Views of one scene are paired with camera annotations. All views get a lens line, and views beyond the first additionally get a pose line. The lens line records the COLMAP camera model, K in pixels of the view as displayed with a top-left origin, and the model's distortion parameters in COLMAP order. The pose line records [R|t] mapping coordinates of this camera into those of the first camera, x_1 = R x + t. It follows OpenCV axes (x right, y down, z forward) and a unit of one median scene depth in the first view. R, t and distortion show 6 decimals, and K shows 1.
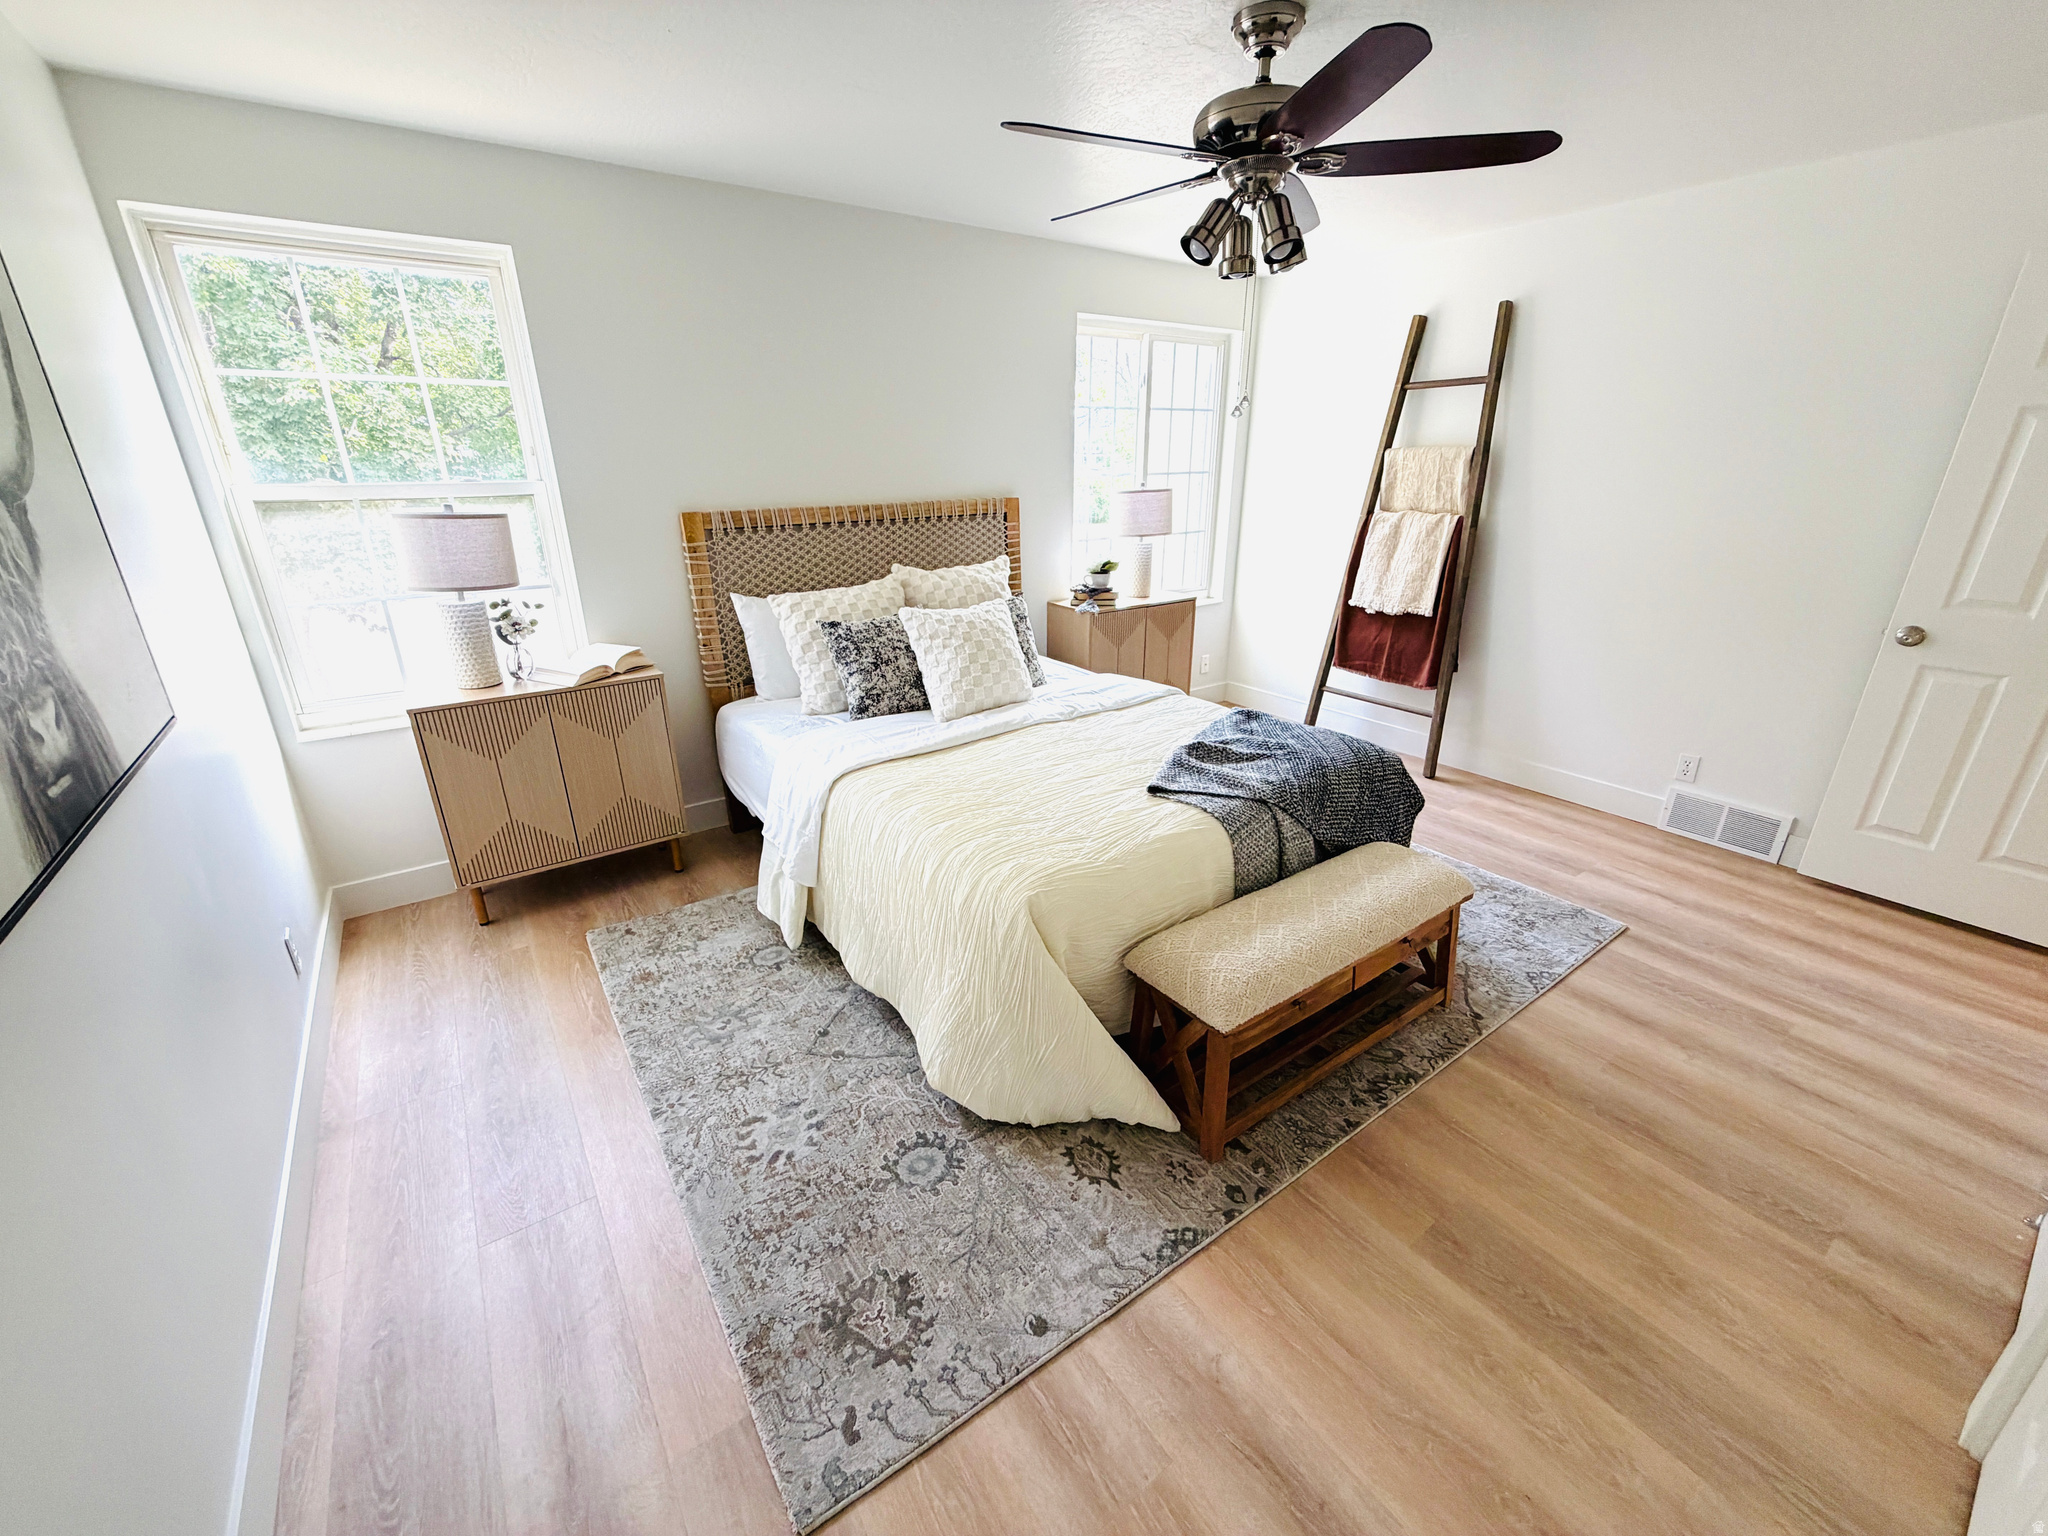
lens RADIAL K [[821.9, 0, 1024.0], [0, 821.9, 768.0], [0, 0, 1]] dist [0.000462, -0.000106]
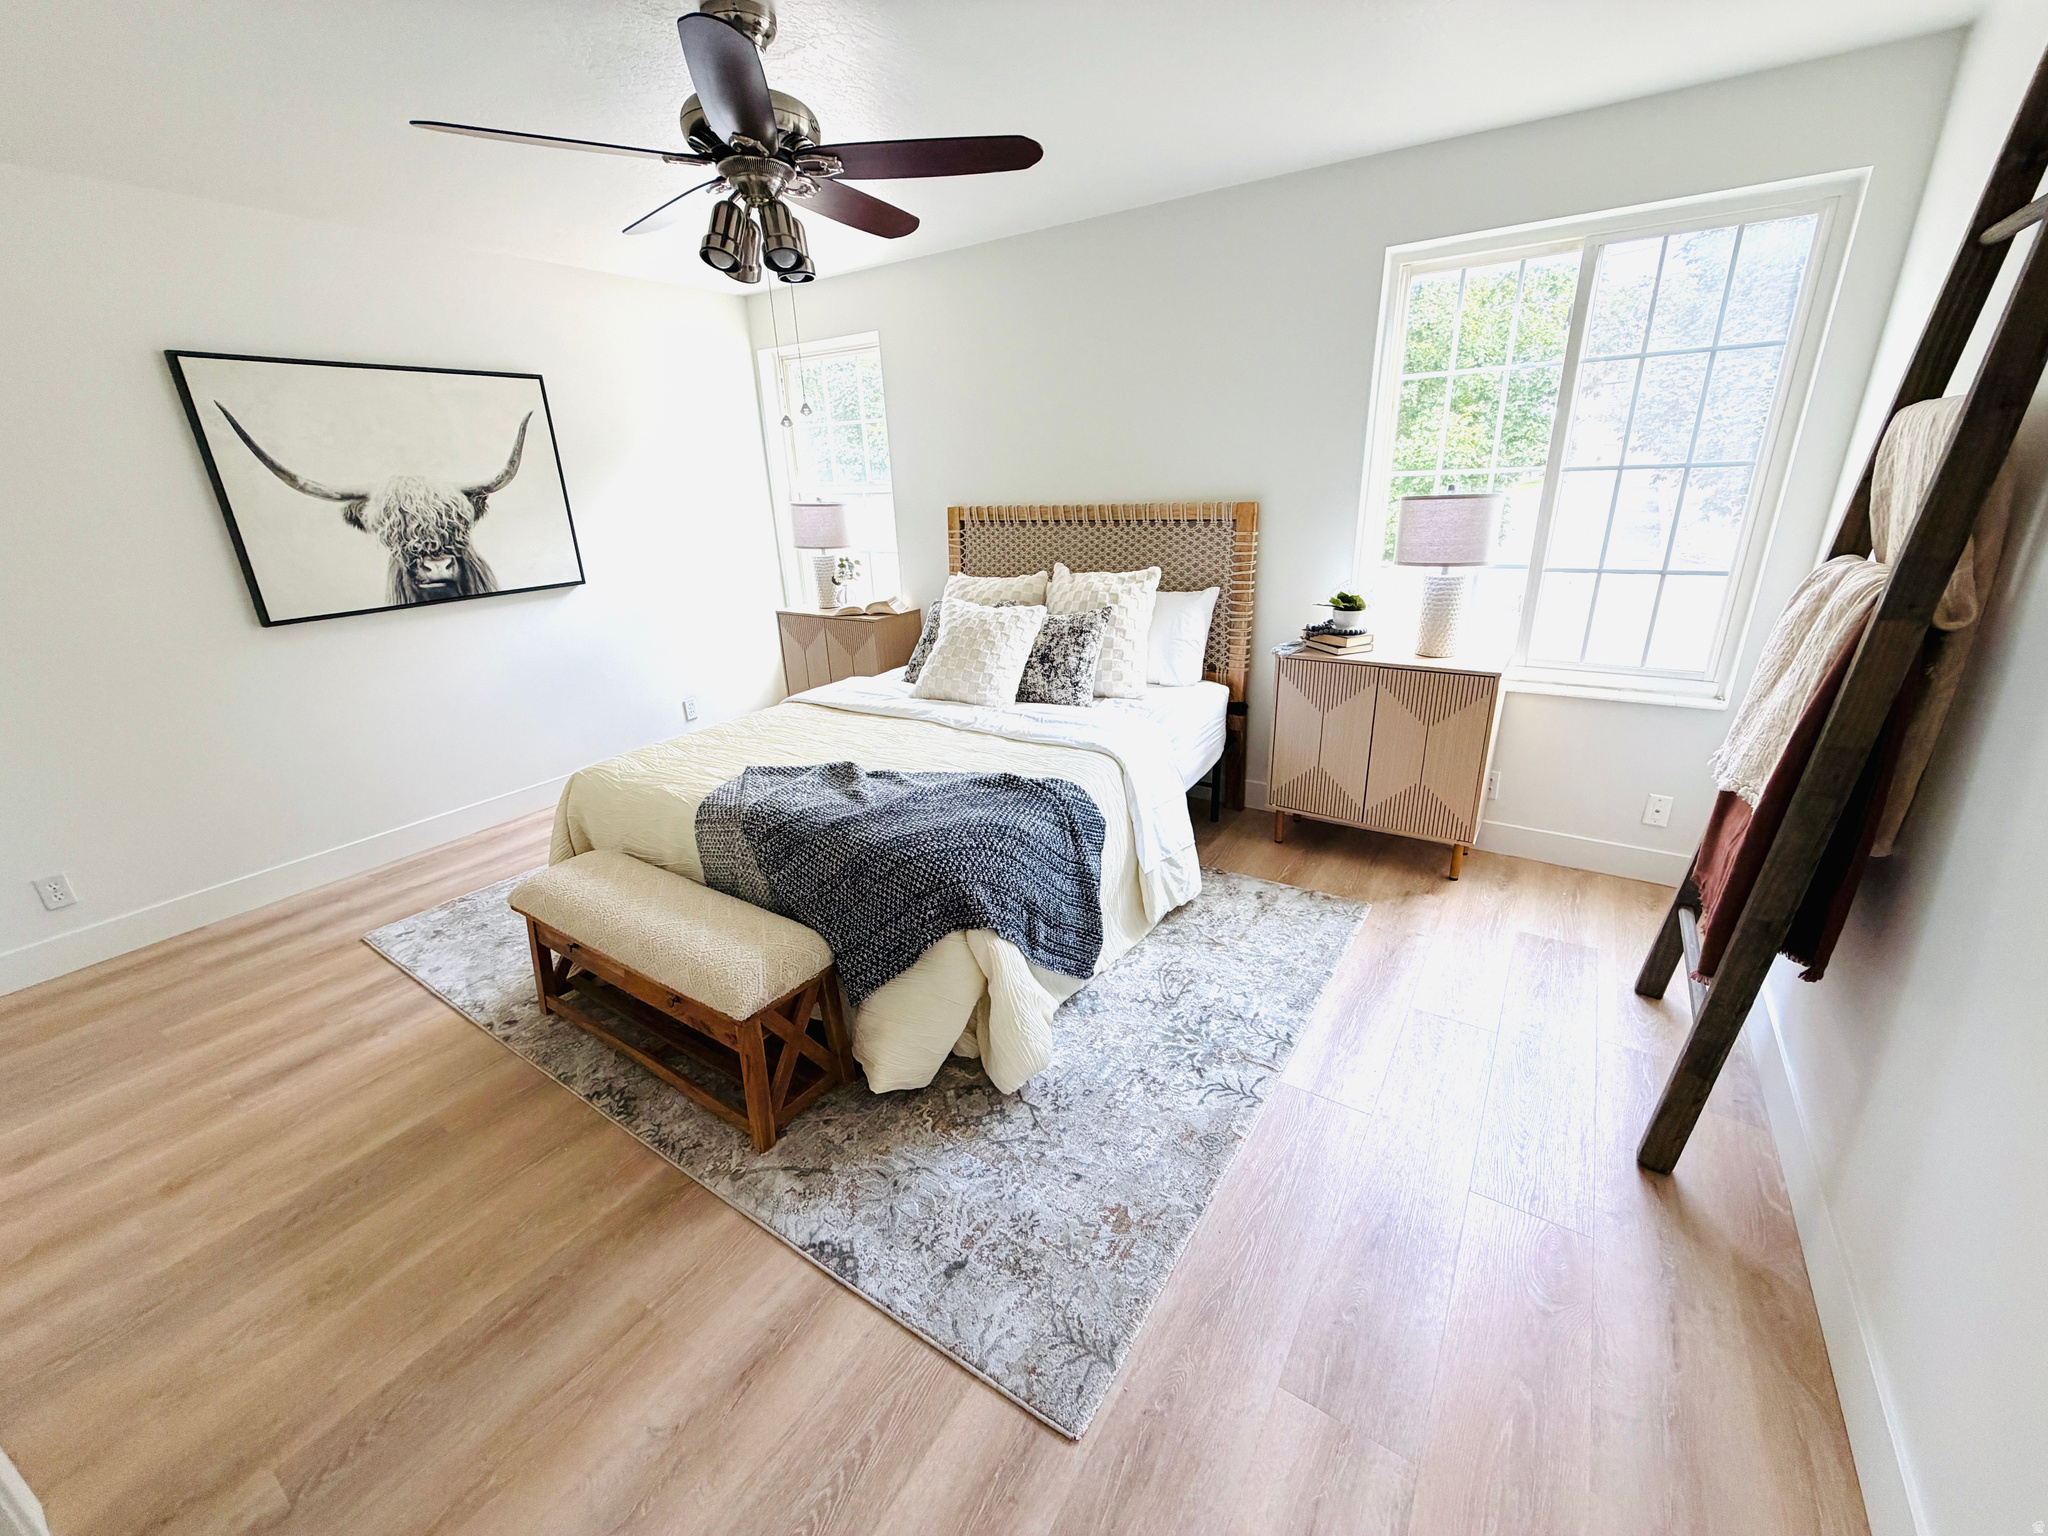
lens RADIAL K [[821.9, 0, 1024.0], [0, 821.9, 768.0], [0, 0, 1]] dist [0.000462, -0.000106]
pose [[0.349242, 0.314782, -0.882577, 0.960641], [-0.299909, 0.929889, 0.212980, -0.247672], [0.887741, 0.190311, 0.419162, 0.658334]]
